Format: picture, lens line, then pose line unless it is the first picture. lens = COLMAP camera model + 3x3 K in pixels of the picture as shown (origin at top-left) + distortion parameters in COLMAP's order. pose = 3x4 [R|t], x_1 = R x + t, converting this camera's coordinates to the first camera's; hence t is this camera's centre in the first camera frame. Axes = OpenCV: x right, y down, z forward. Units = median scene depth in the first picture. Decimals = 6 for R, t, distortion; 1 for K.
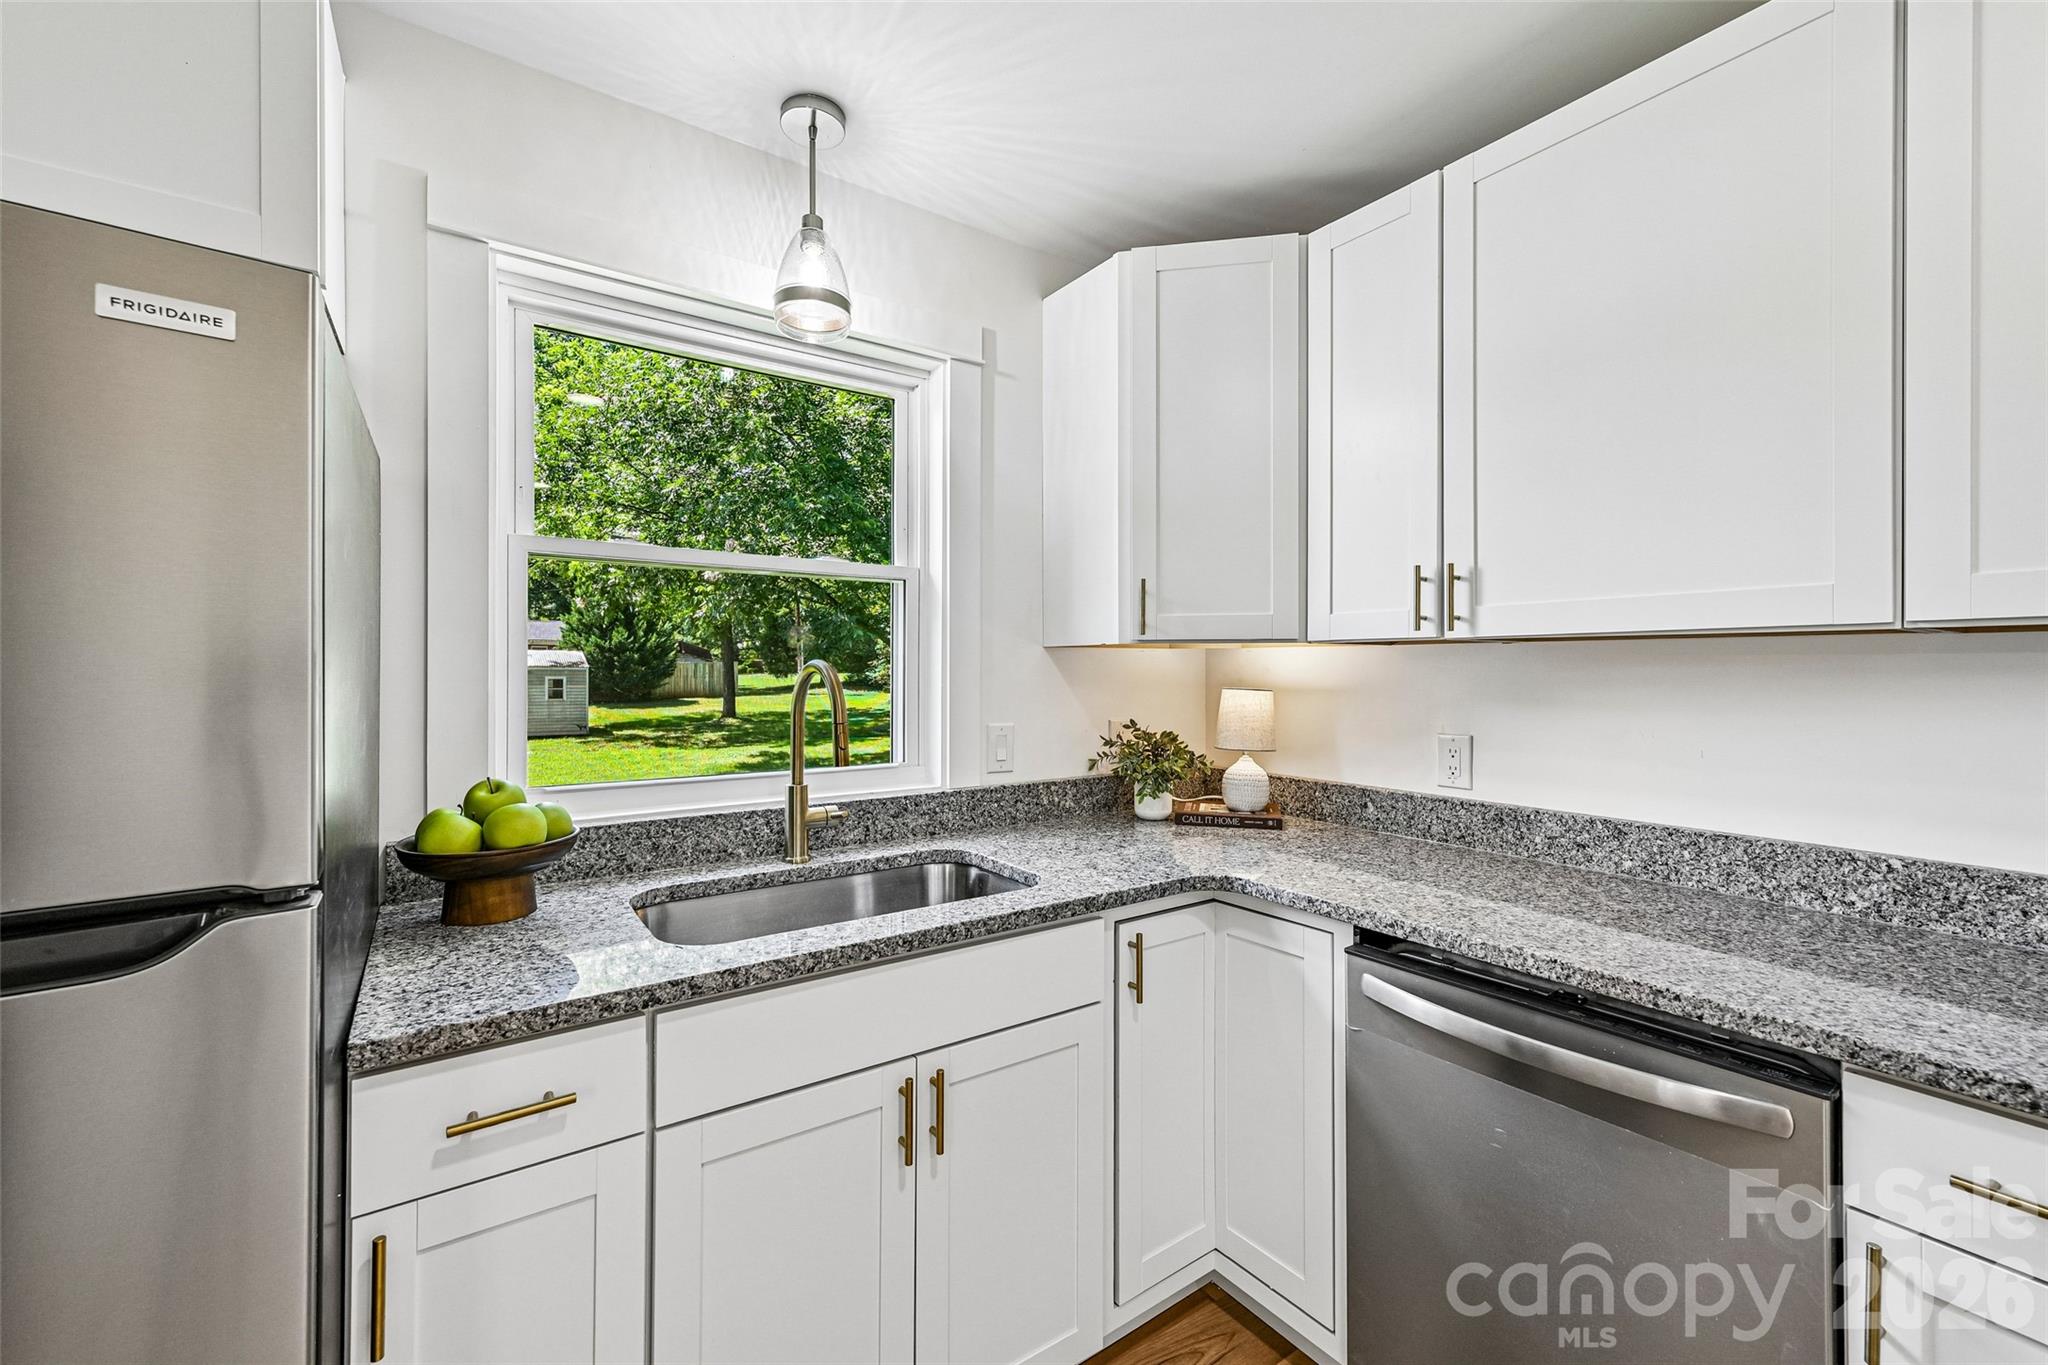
lens RADIAL K [[815.6, 0, 1011.9], [0, 815.6, 675.4], [0, 0, 1]] dist [-0.007312, 0.001955]
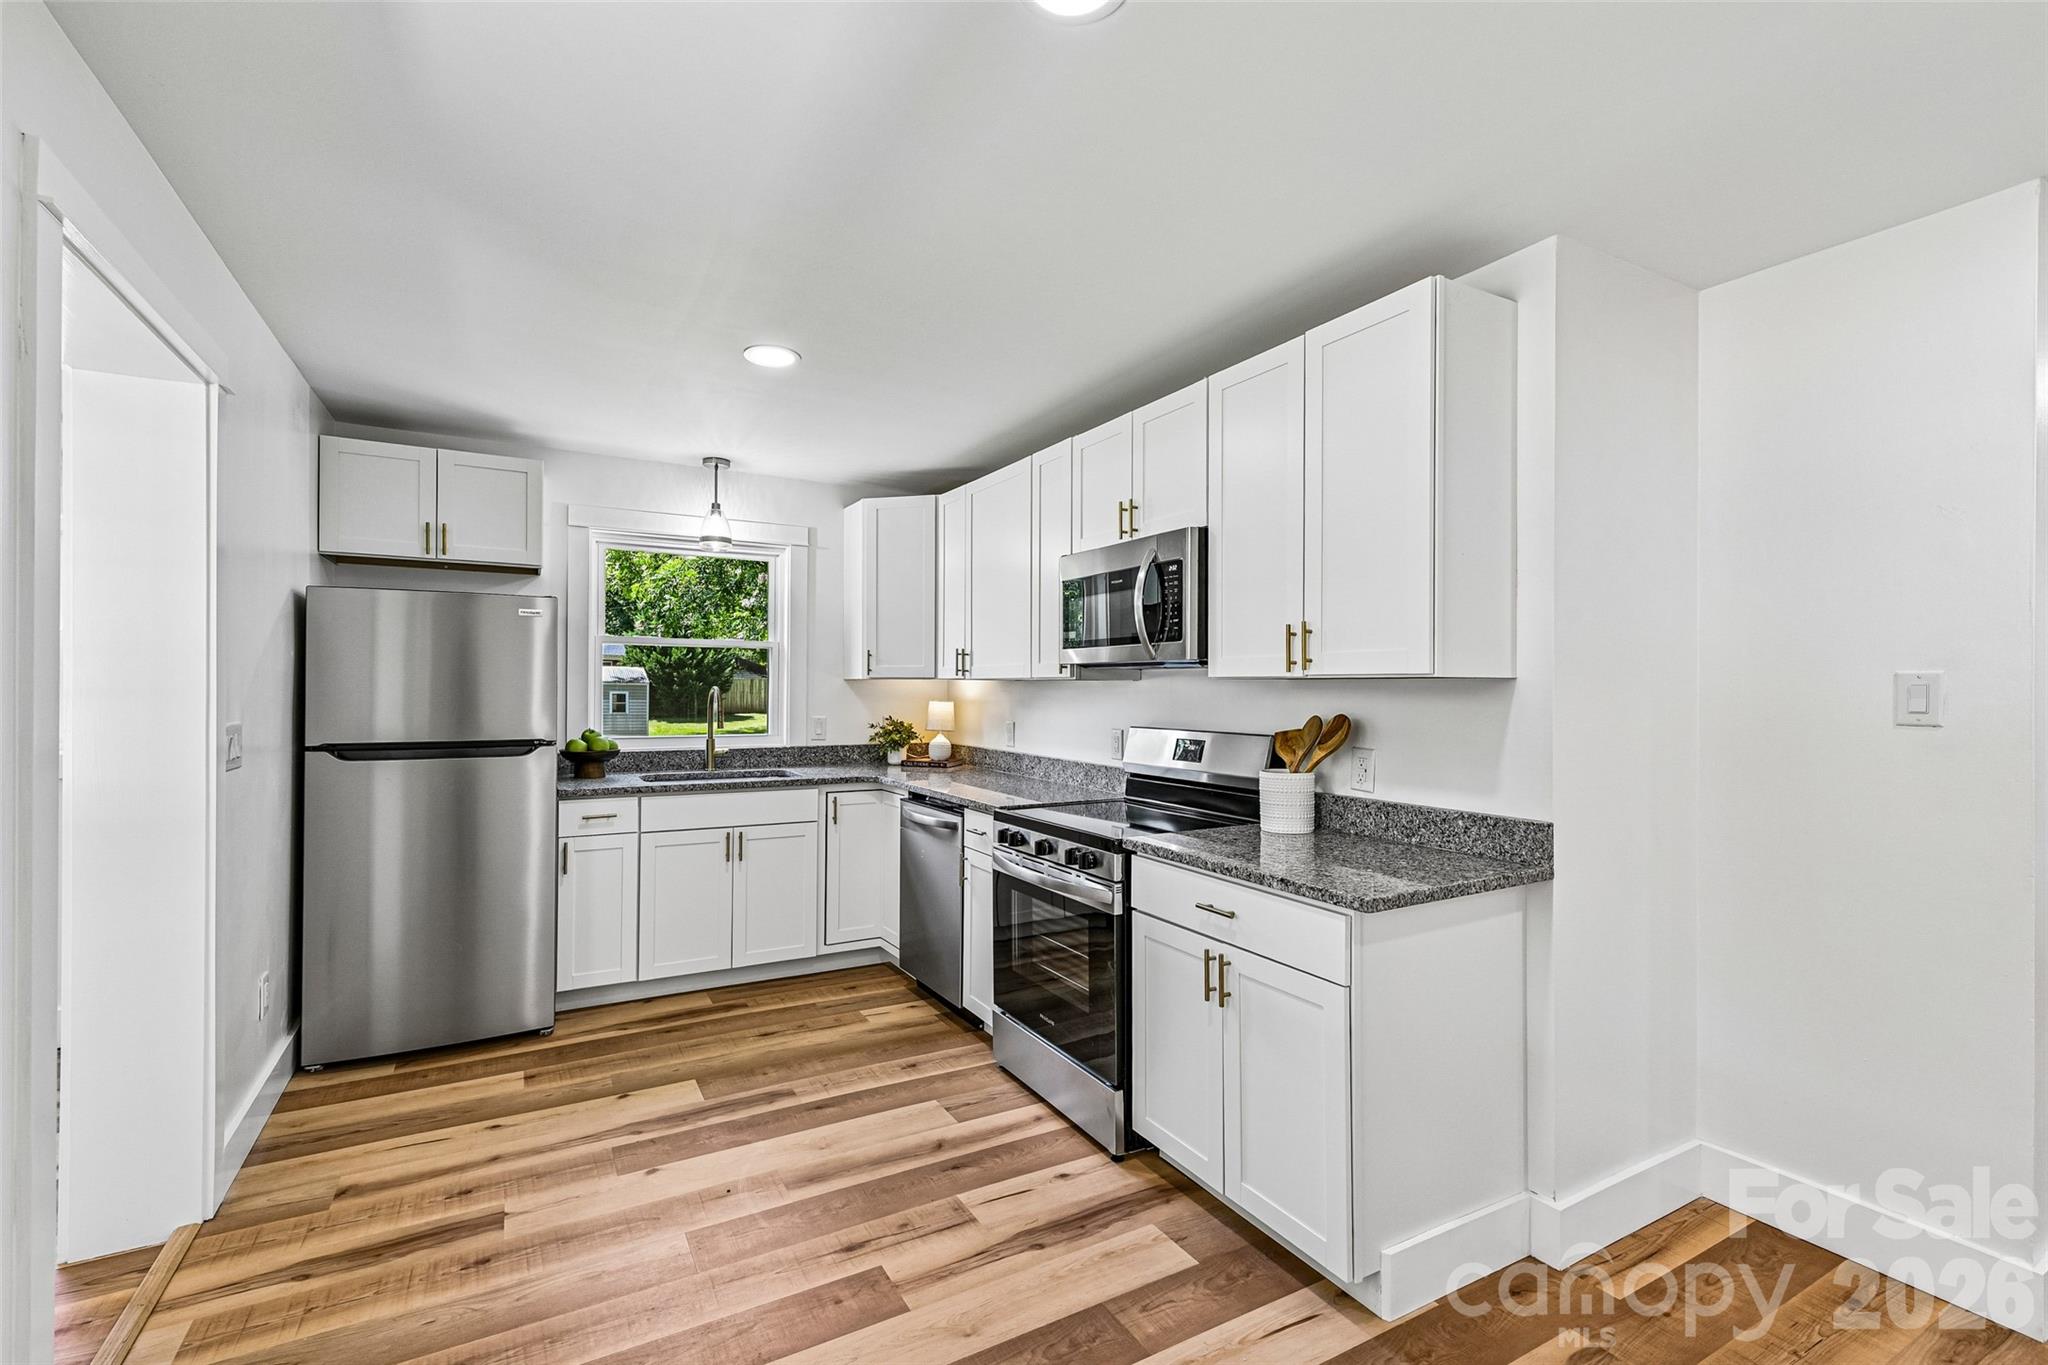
lens RADIAL K [[863.7, 0, 1012.0], [0, 863.7, 687.9], [0, 0, 1]] dist [-0.000354, -0.000475]
pose [[0.996414, 0.004229, -0.084505, 0.764757], [-0.004640, 0.999978, -0.004663, -0.006876], [0.084484, 0.005038, 0.996412, -1.332244]]
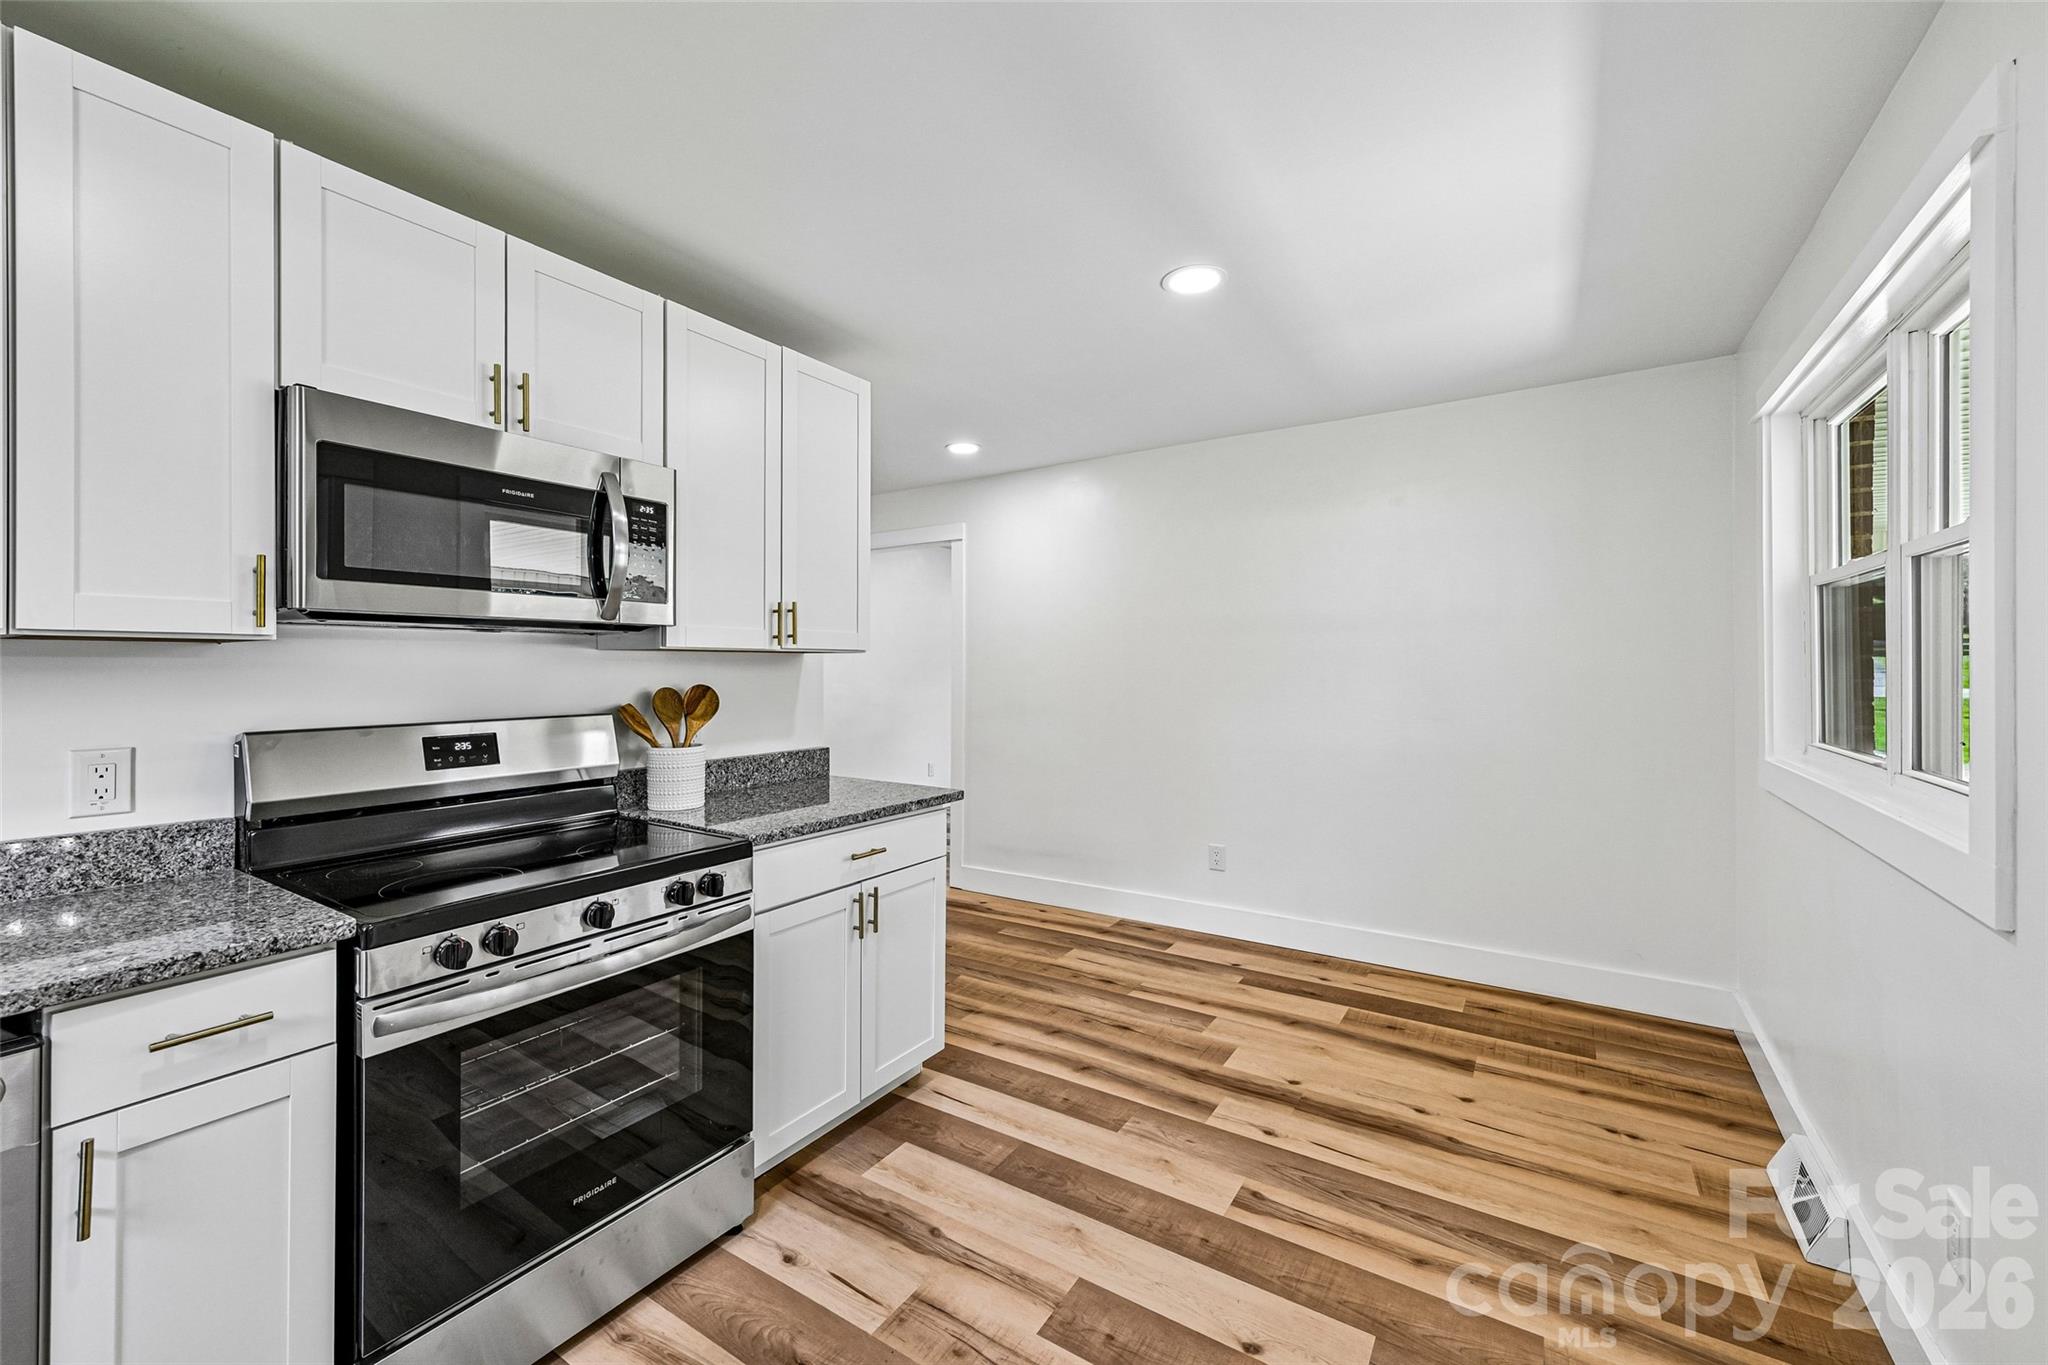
lens RADIAL K [[815.6, 0, 1013.3], [0, 815.6, 662.1], [0, 0, 1]] dist [-0.007312, 0.001955]
pose [[-0.373559, 0.002796, 0.927602, -0.279799], [0.003134, 0.999994, -0.001752, -0.007238], [-0.927601, 0.002253, -0.373565, 0.072394]]
